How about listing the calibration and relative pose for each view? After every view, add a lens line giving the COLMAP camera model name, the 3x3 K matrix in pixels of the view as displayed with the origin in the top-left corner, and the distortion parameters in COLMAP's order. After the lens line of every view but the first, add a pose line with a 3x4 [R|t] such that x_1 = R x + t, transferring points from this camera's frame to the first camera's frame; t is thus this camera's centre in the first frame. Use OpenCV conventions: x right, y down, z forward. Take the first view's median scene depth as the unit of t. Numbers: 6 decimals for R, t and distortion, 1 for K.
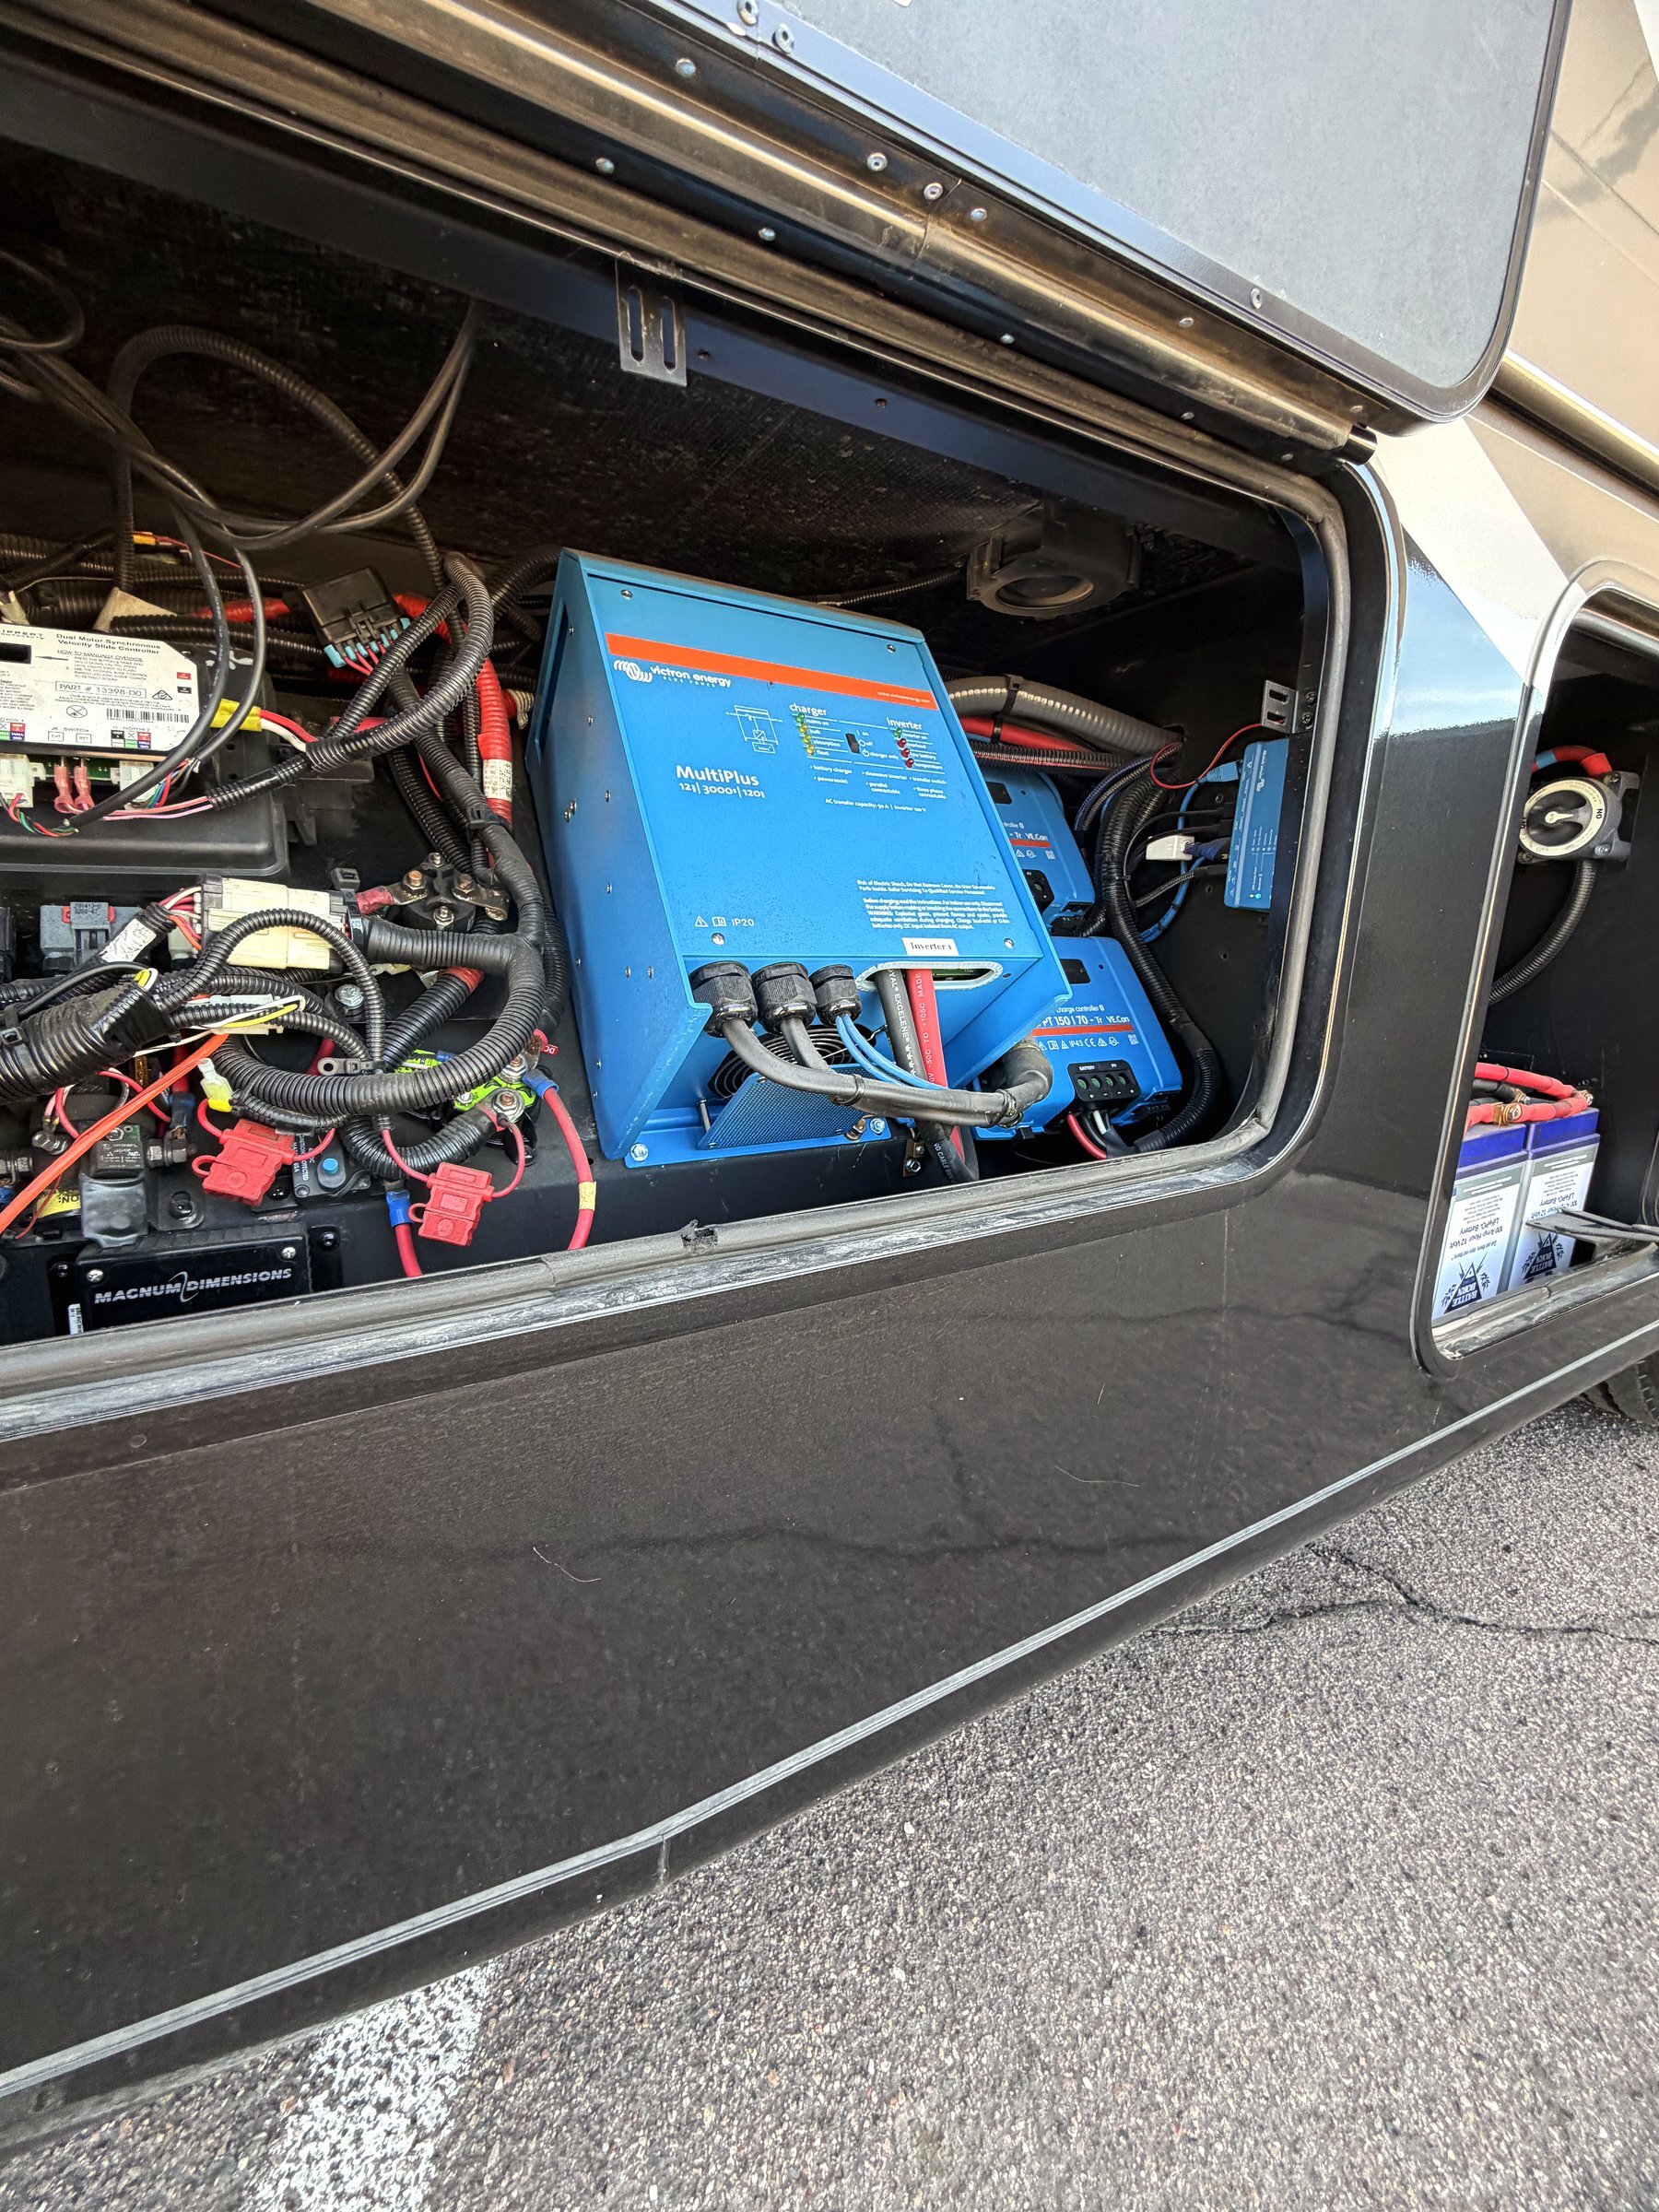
lens RADIAL K [[884.6, 0, 820.4], [0, 884.6, 1111.1], [0, 0, 1]] dist [-0.009433, -0.000056]
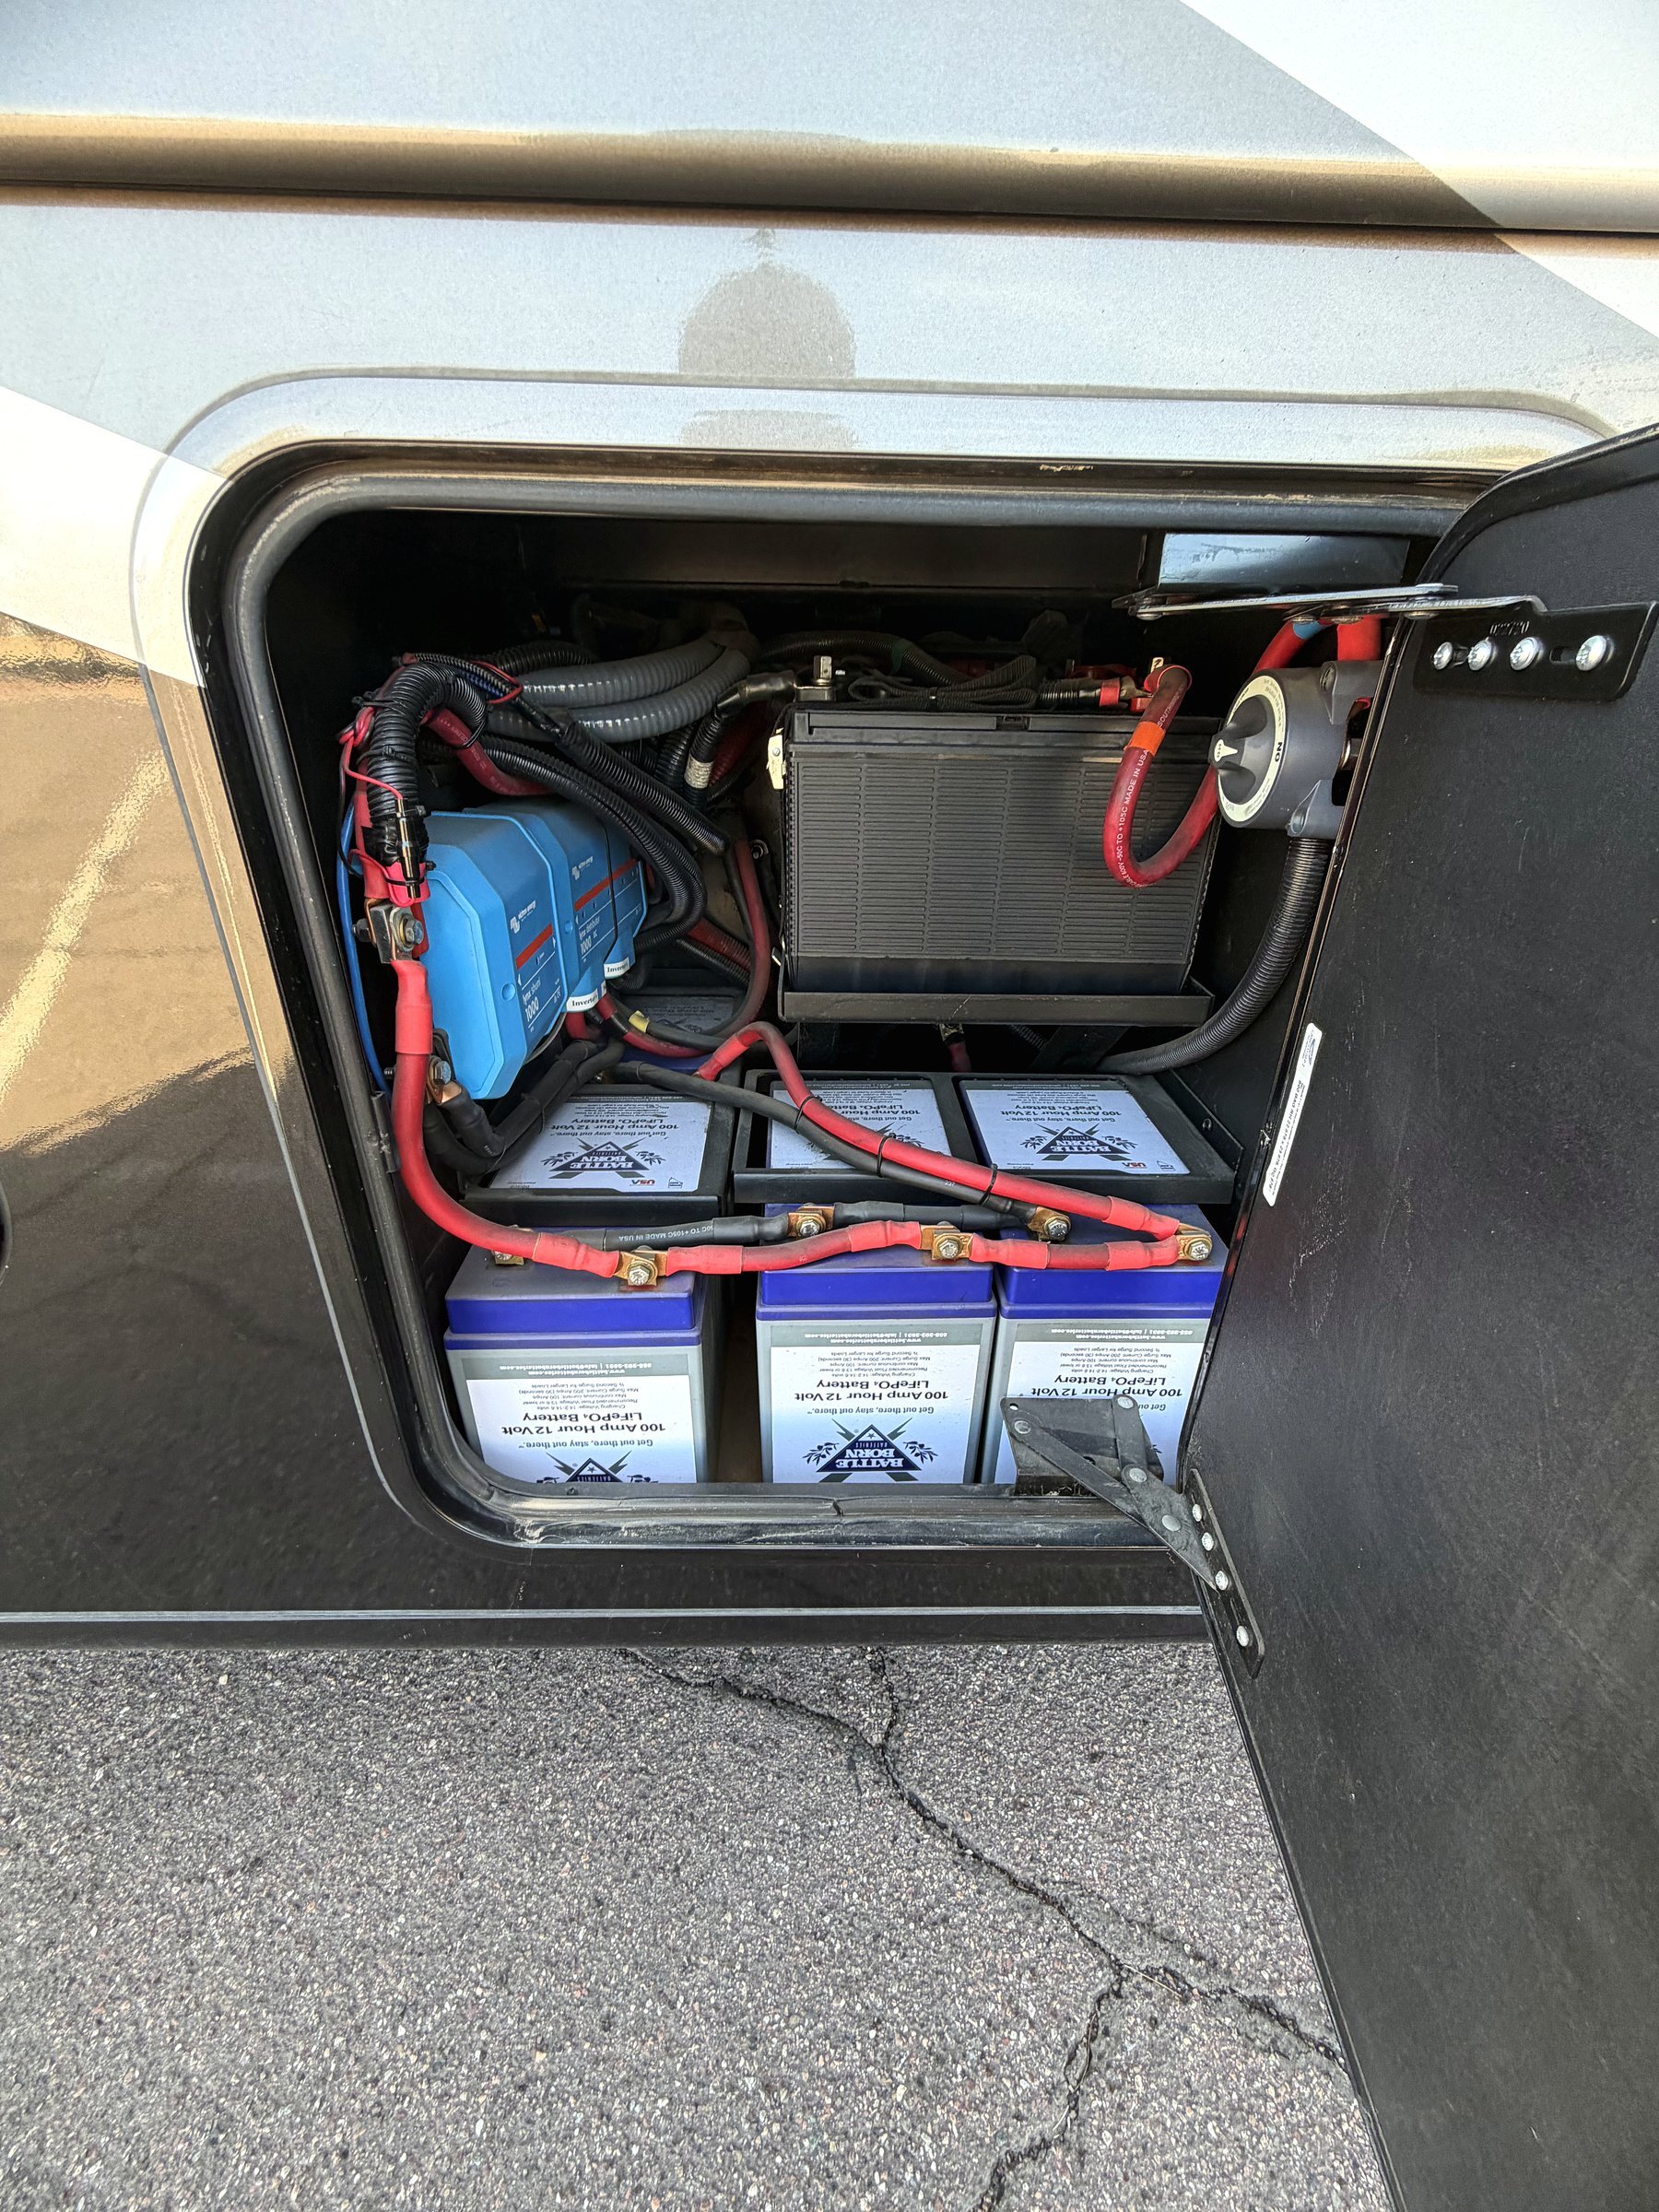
lens RADIAL K [[884.6, 0, 834.1], [0, 884.6, 1112.9], [0, 0, 1]] dist [-0.009433, -0.000056]
pose [[0.884232, 0.214382, -0.414940, 1.308131], [-0.115462, 0.961192, 0.250558, -0.334002], [0.452551, -0.173641, 0.874669, 0.553058]]
